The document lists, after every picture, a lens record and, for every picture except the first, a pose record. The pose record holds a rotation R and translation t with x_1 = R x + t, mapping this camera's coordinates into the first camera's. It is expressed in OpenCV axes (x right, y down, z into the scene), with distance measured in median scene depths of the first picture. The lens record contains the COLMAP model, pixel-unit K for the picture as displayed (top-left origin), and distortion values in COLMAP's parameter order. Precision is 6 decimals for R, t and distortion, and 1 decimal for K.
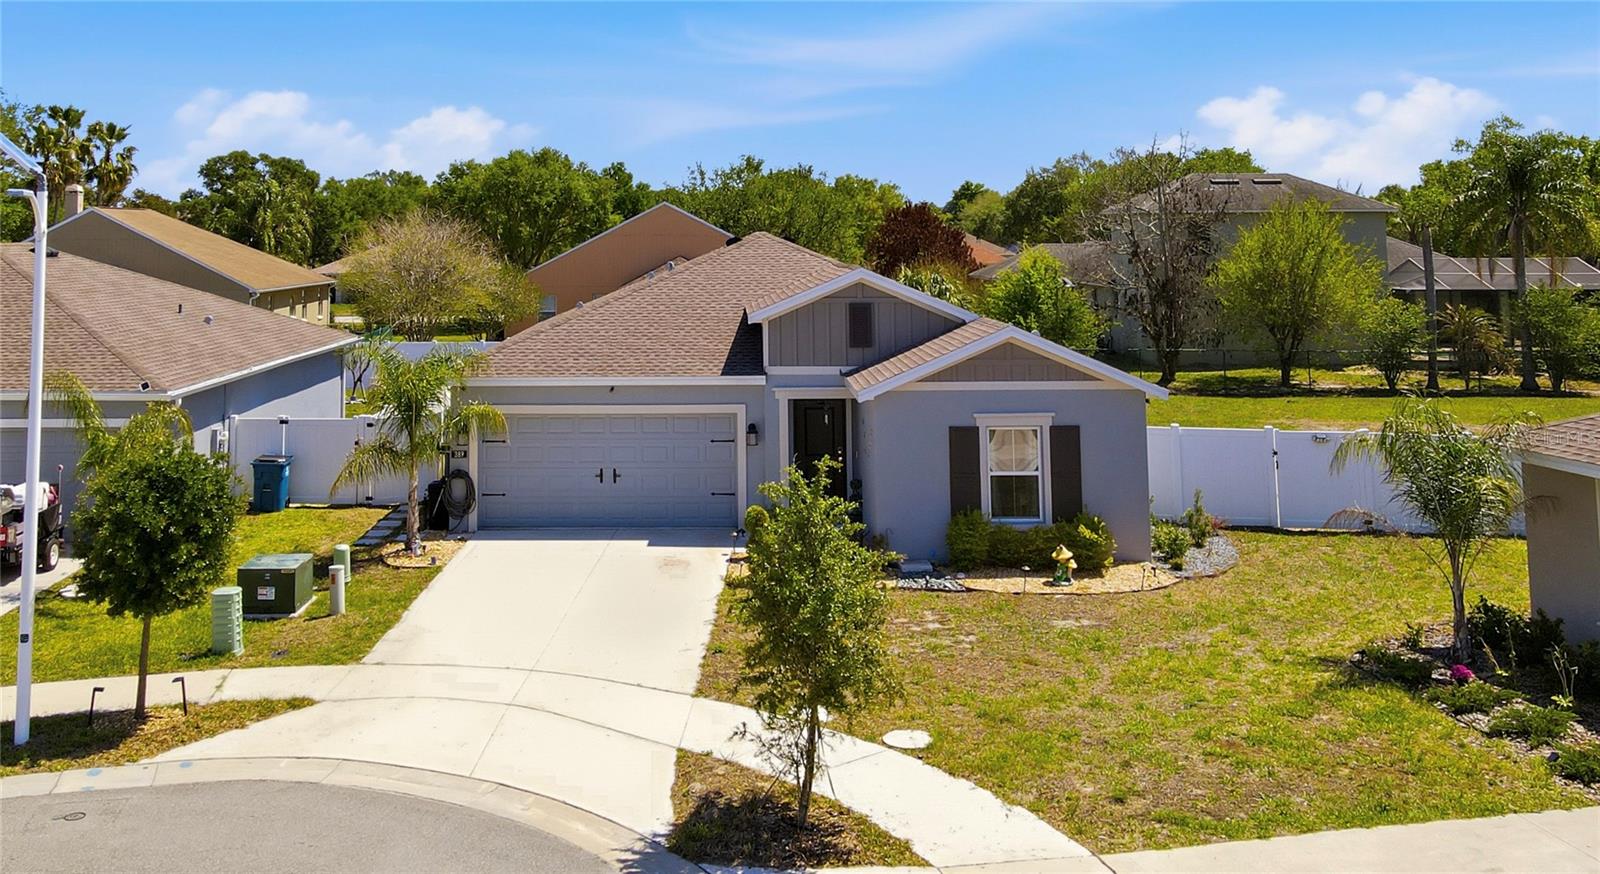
lens RADIAL K [[1513.6, 0, 683.6], [0, 1513.6, 46.0], [0, 0, 1]] dist [0.001076, 0.000000]
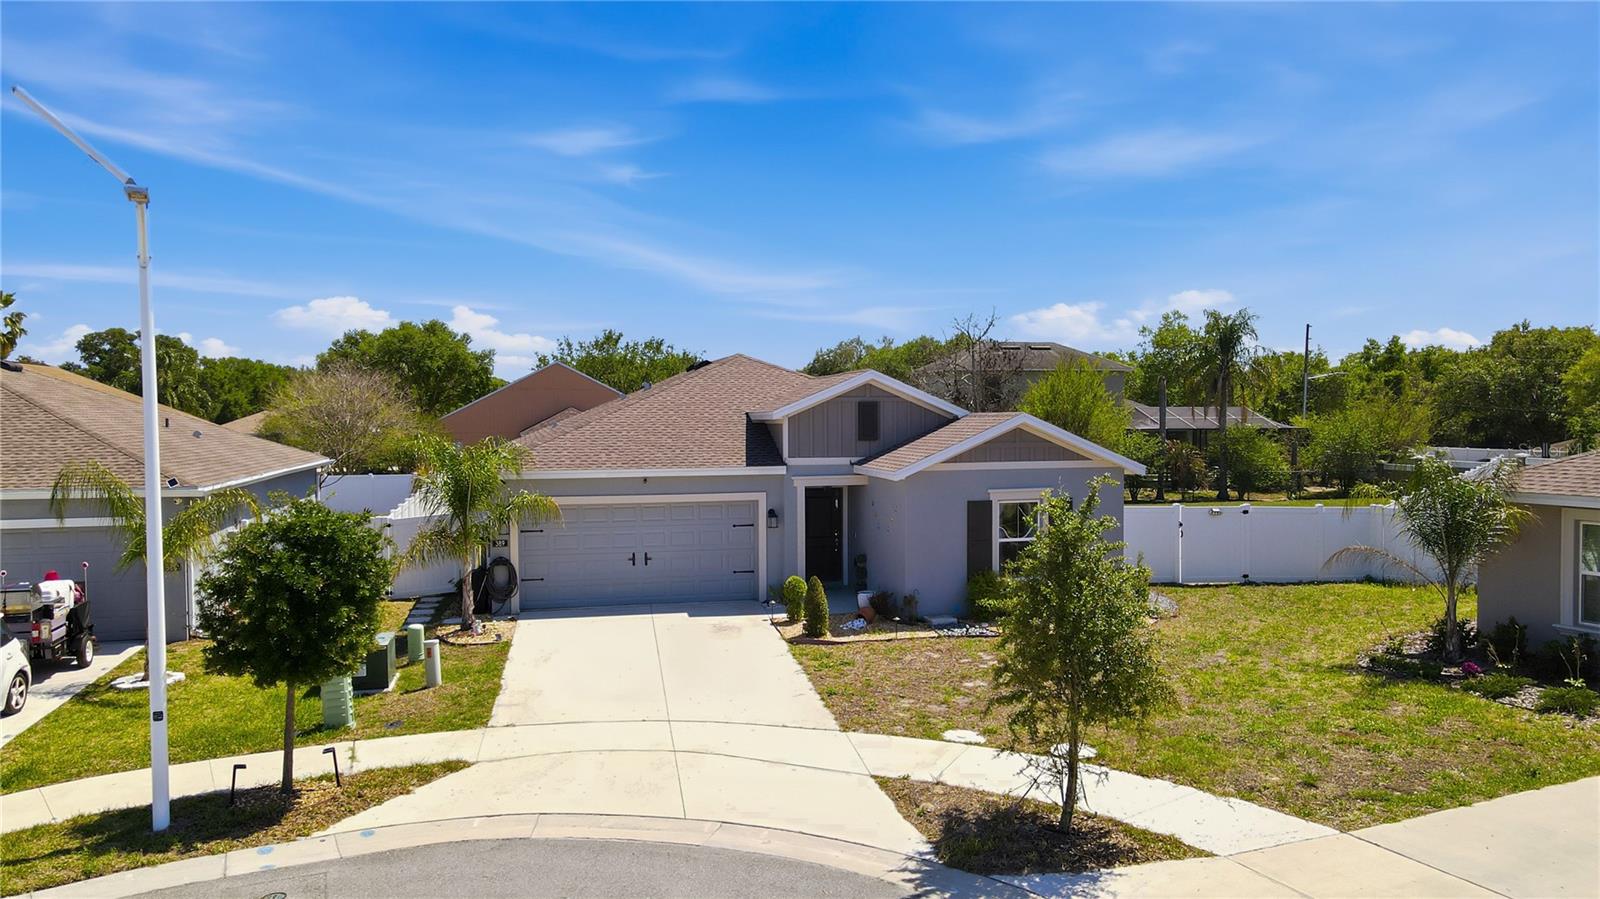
lens RADIAL K [[1186.5, 0, 803.5], [0, 1186.5, 452.2], [0, 0, 1]] dist [0.002566, 0.022108]
pose [[0.967652, -0.008650, 0.252139, -0.157795], [-0.029906, 0.988433, 0.148682, 0.080497], [-0.250509, -0.151413, 0.956201, 0.171692]]
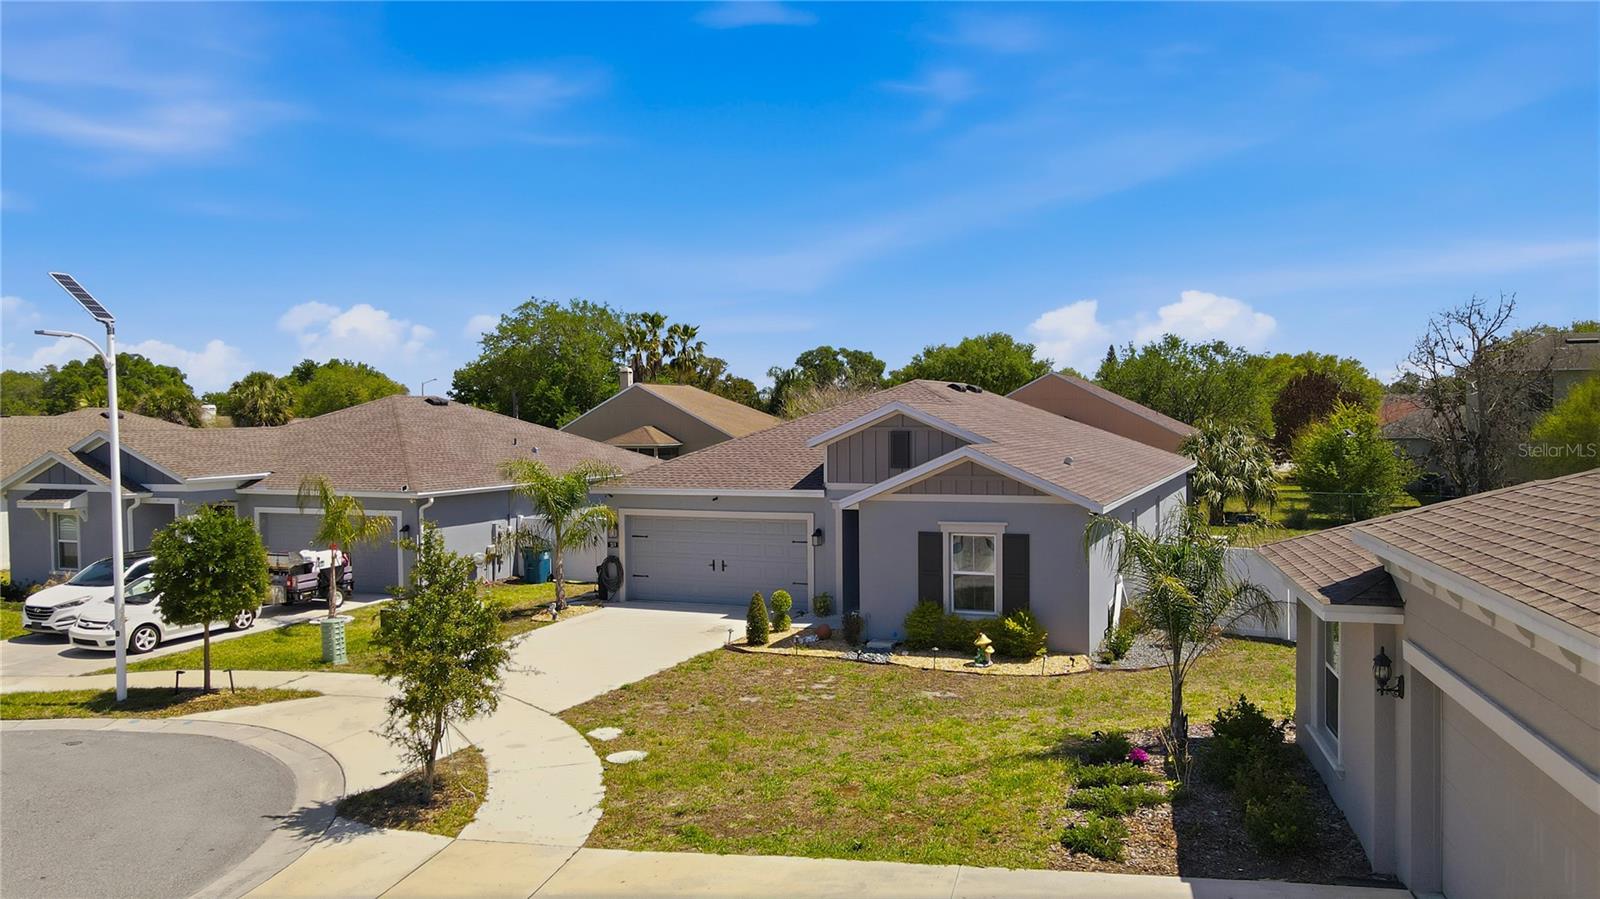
lens RADIAL K [[1186.5, 0, 800.1], [0, 1186.5, 440.9], [0, 0, 1]] dist [0.002566, 0.022108]
pose [[0.928653, 0.003816, -0.370930, 0.402957], [0.050116, 0.989489, 0.135648, 0.049738], [0.367549, -0.144560, 0.918700, 0.126380]]
